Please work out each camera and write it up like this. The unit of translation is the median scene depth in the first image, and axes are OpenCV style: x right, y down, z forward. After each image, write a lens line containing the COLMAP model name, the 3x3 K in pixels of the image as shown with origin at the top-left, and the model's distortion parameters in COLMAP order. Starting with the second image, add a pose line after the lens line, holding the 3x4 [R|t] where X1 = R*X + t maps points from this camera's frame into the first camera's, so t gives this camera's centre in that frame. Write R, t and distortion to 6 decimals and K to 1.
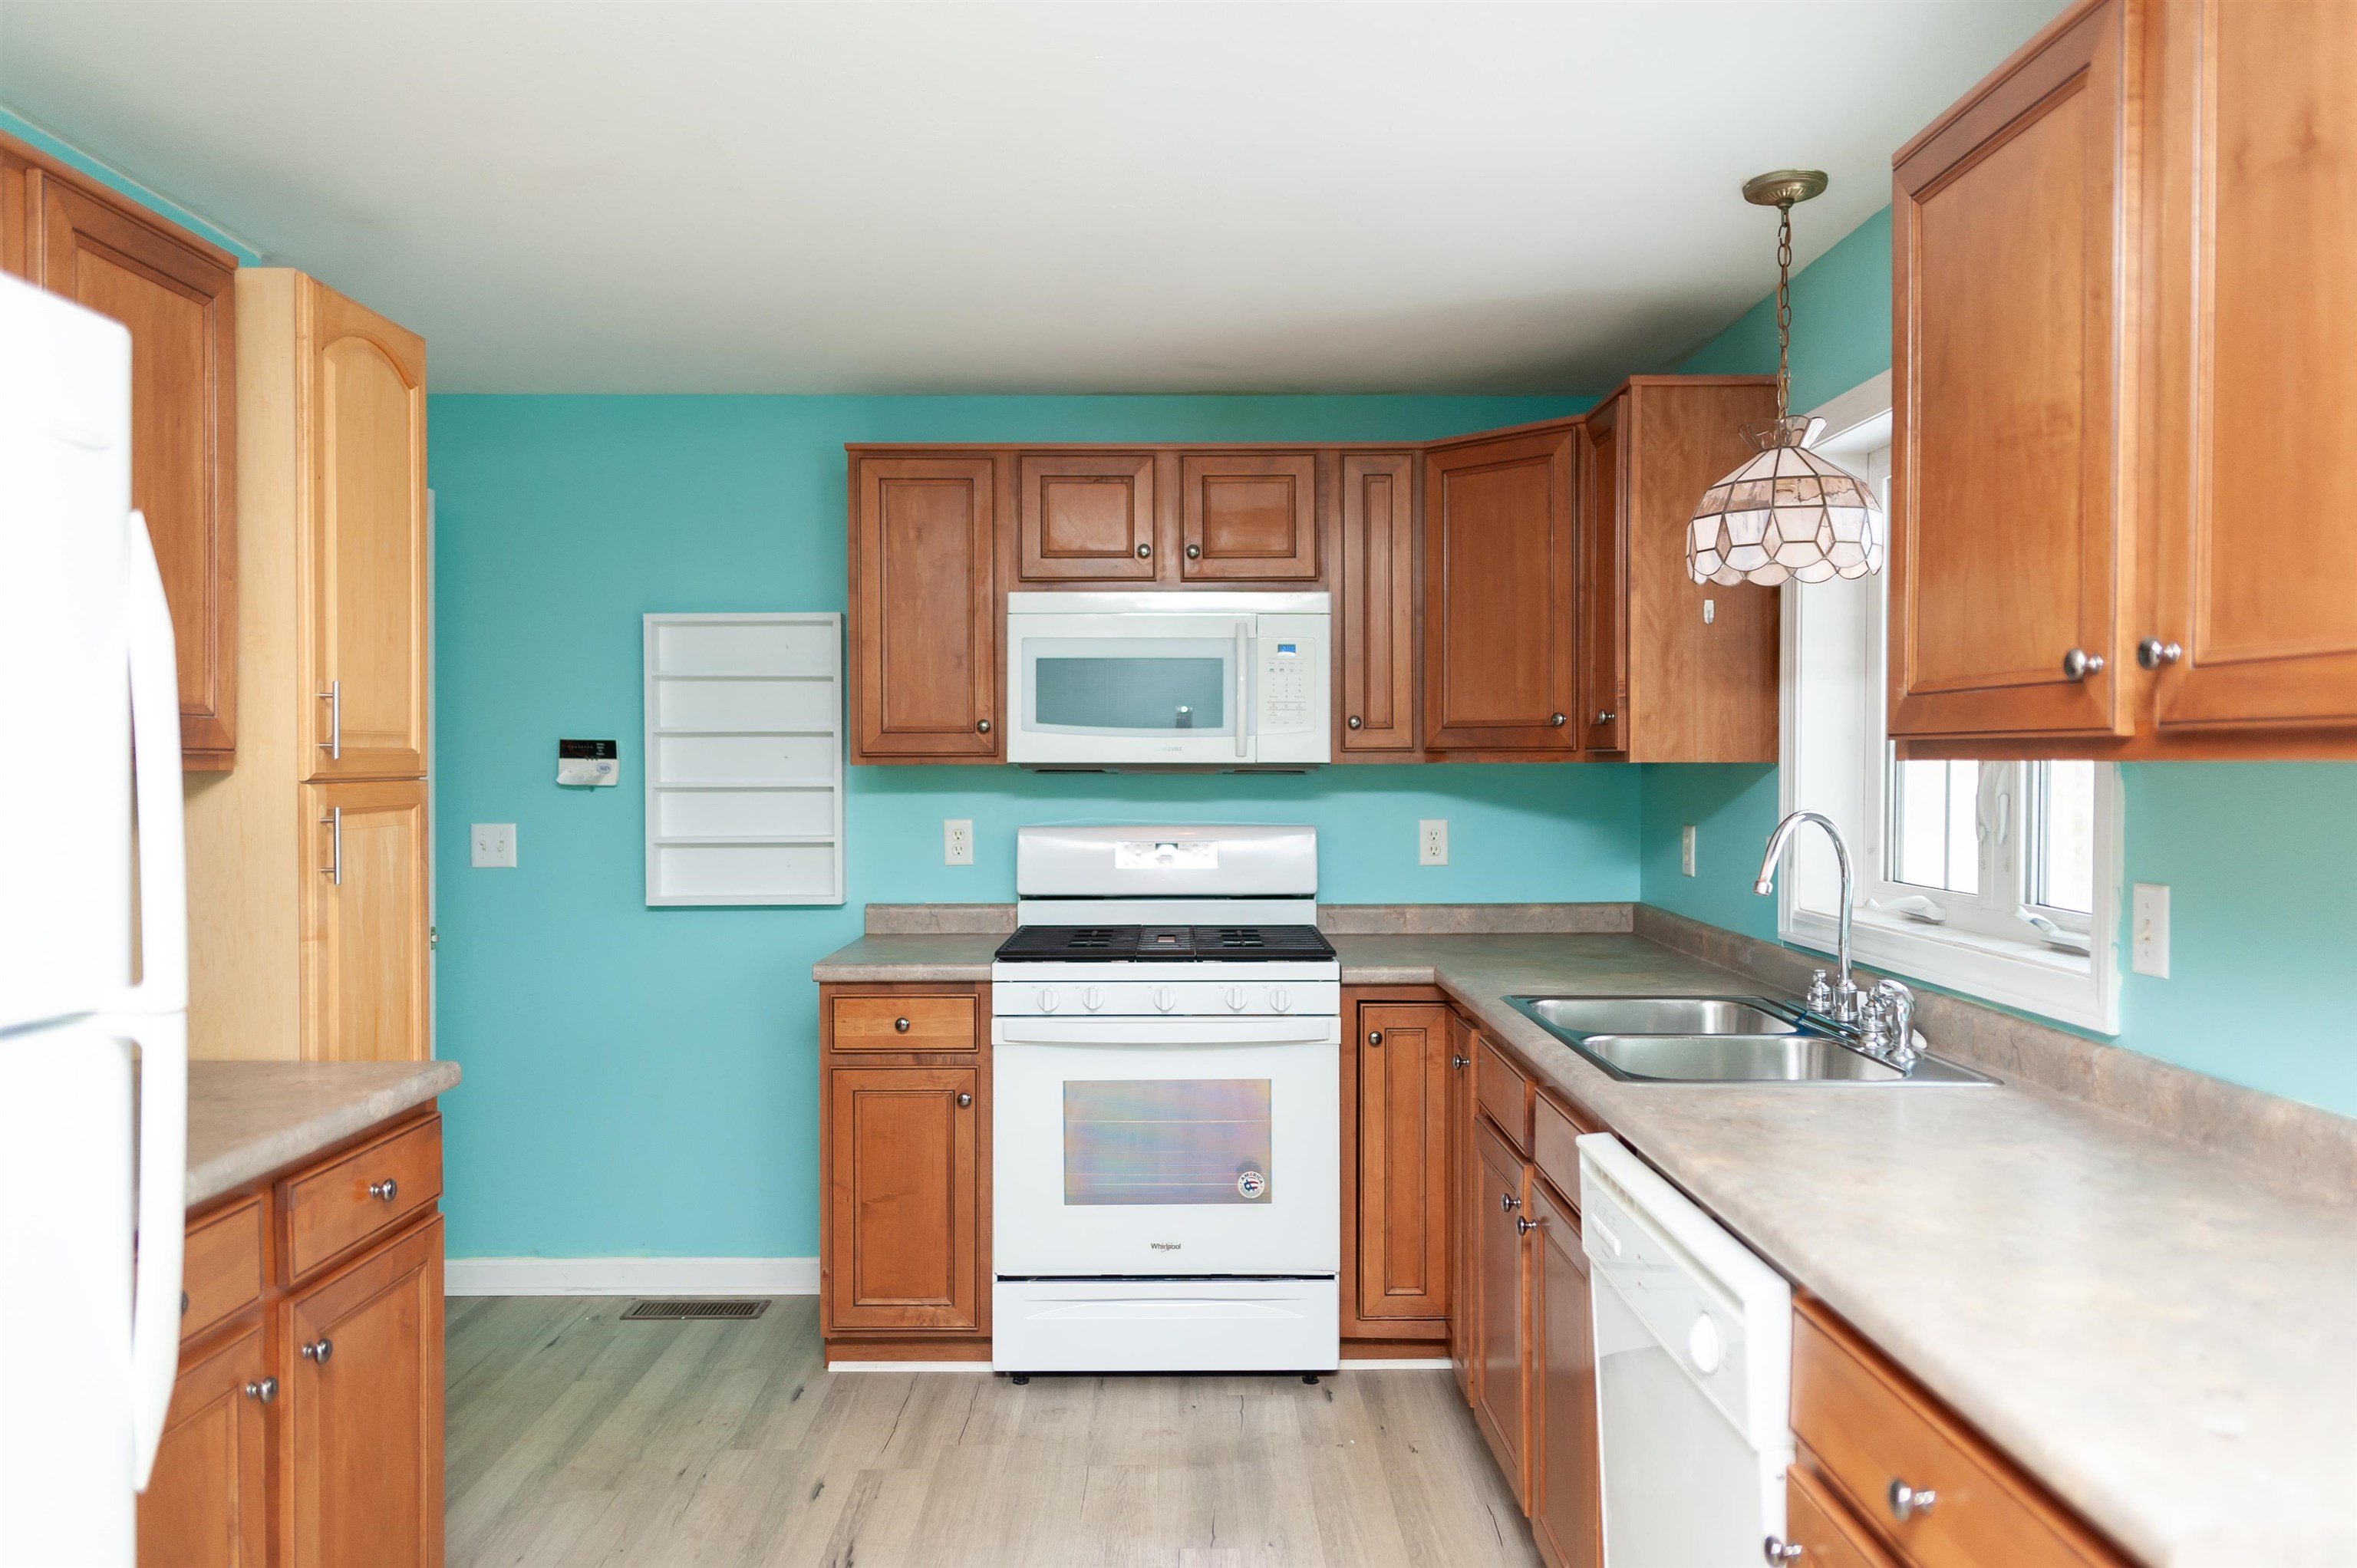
lens RADIAL K [[1595.3, 0, 1178.5], [0, 1595.3, 784.0], [0, 0, 1]] dist [0.004080, -0.001372]
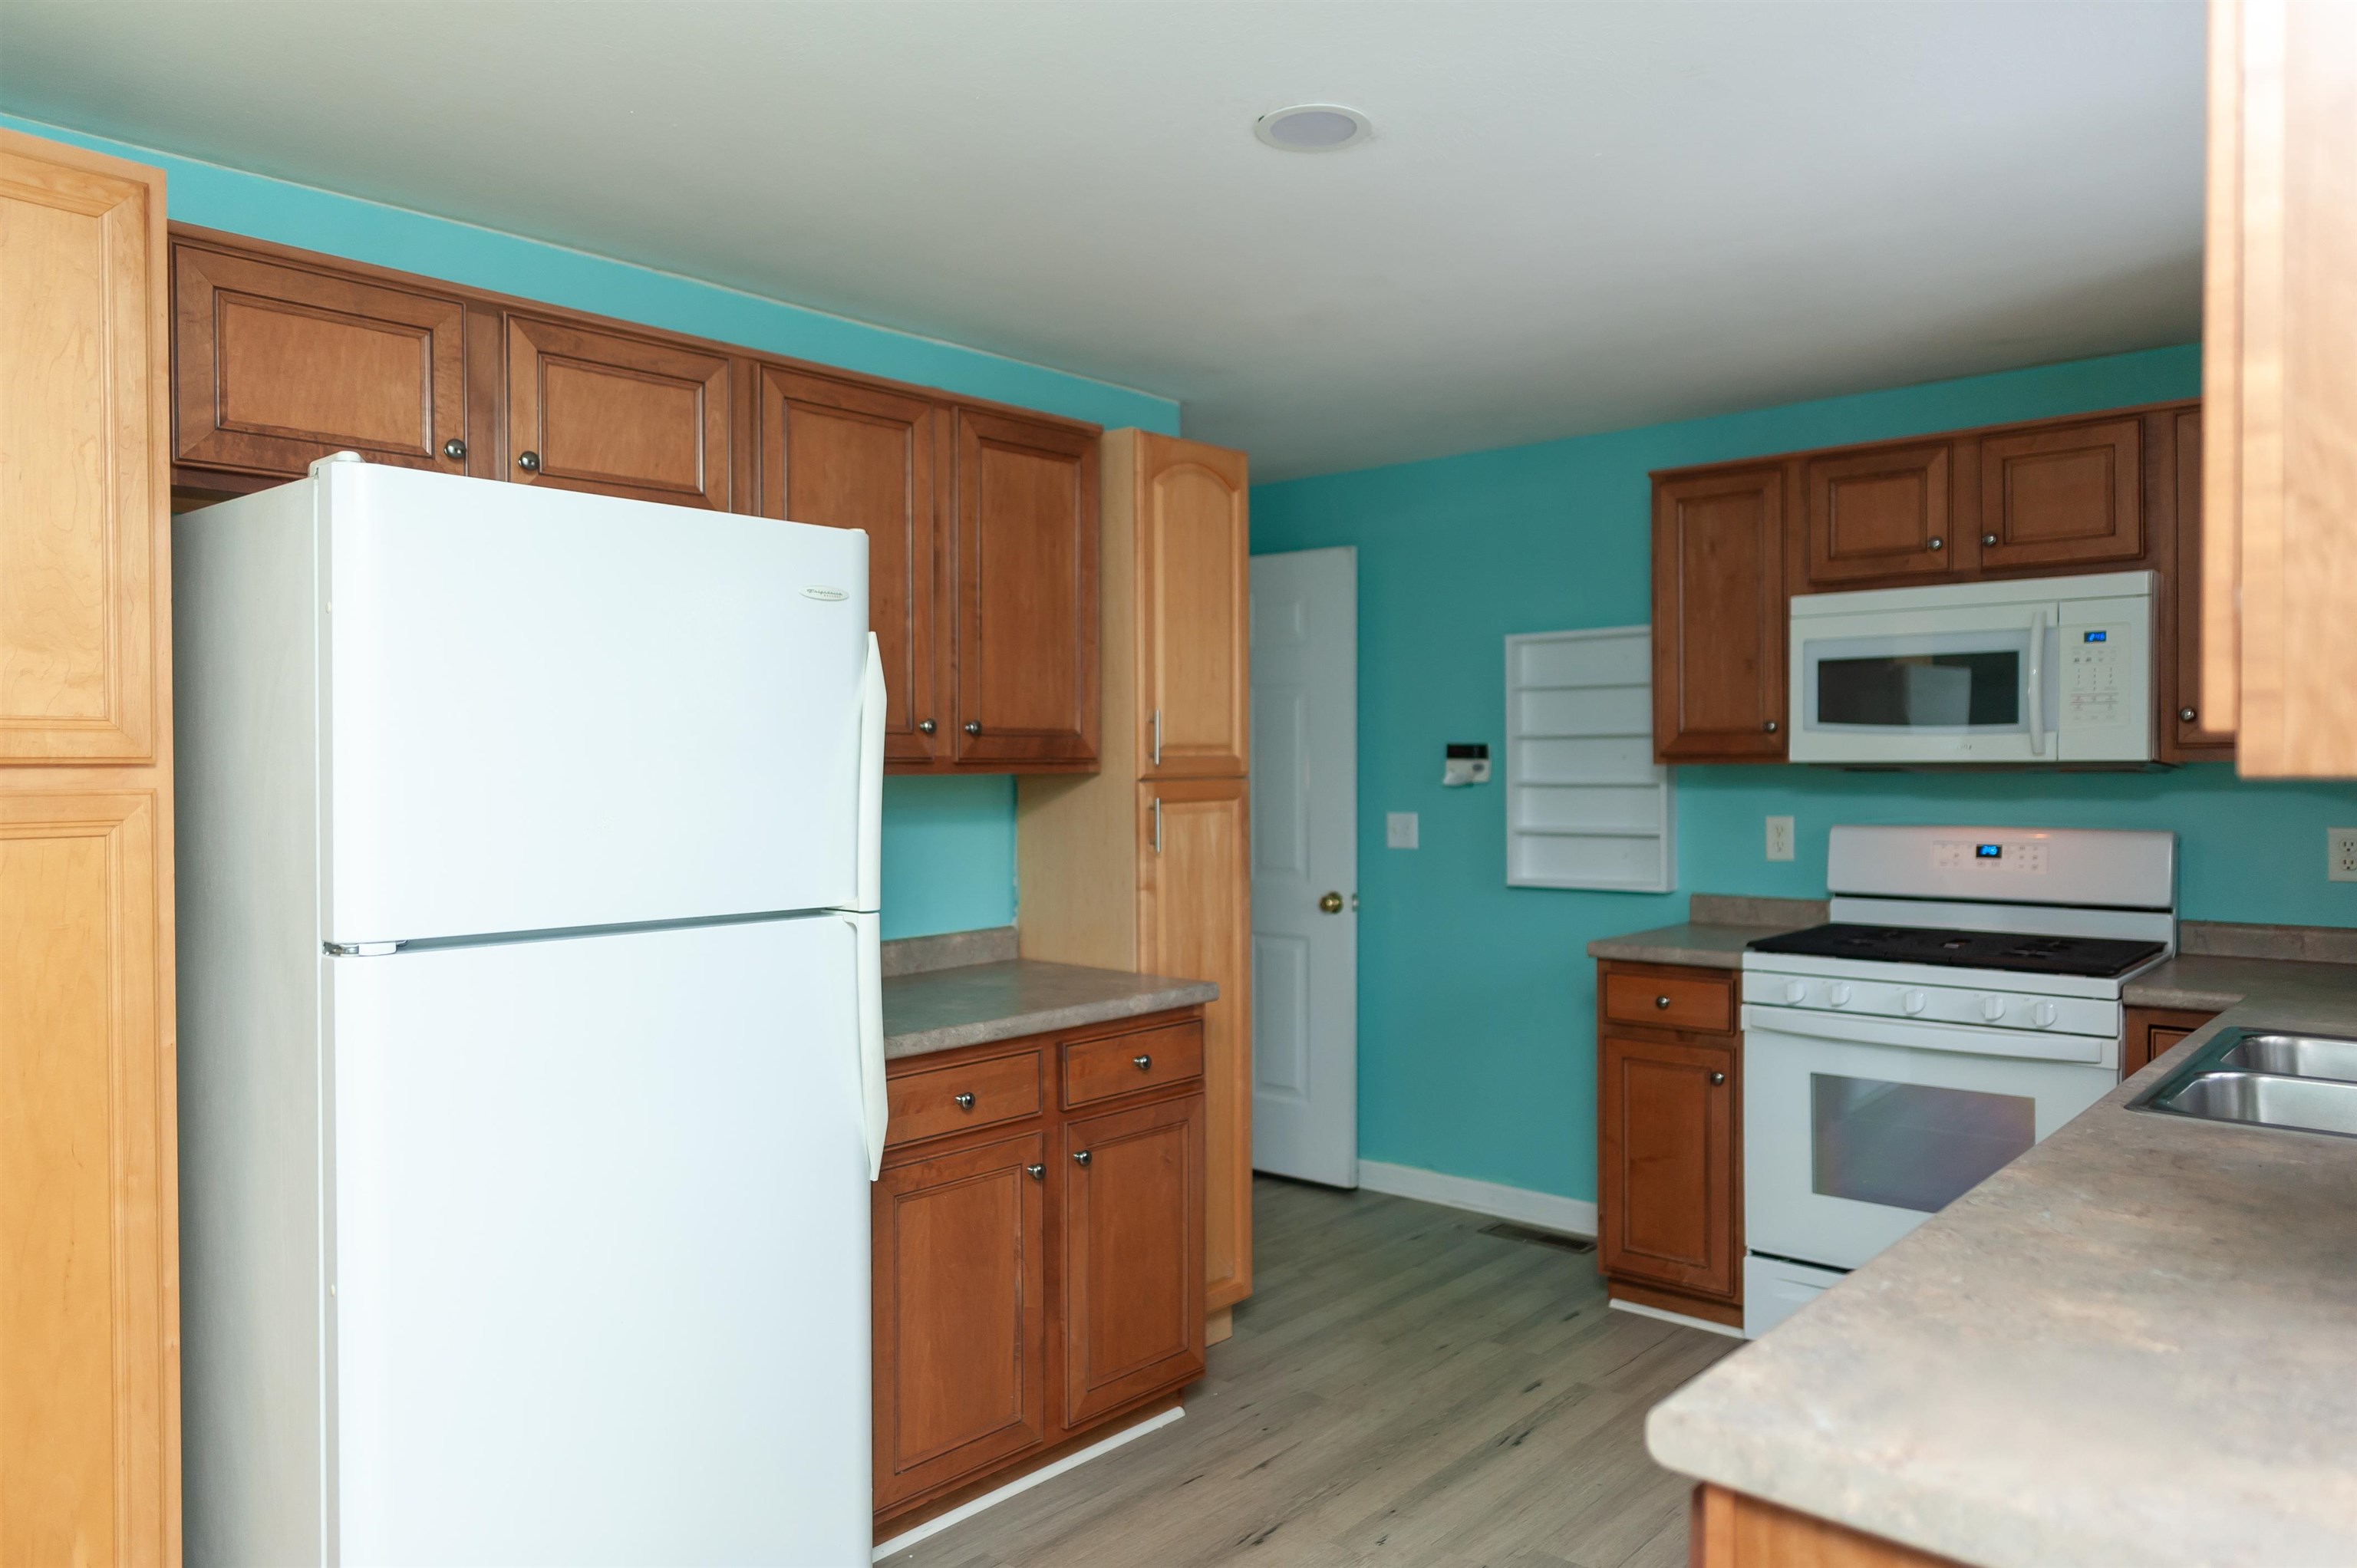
lens RADIAL K [[1603.3, 0, 1178.5], [0, 1603.3, 784.0], [0, 0, 1]] dist [0.000935, -0.001238]
pose [[0.746318, 0.005462, -0.665567, 0.306890], [-0.002321, 0.999982, 0.005603, -0.004299], [0.665585, -0.002637, 0.746317, -0.040819]]
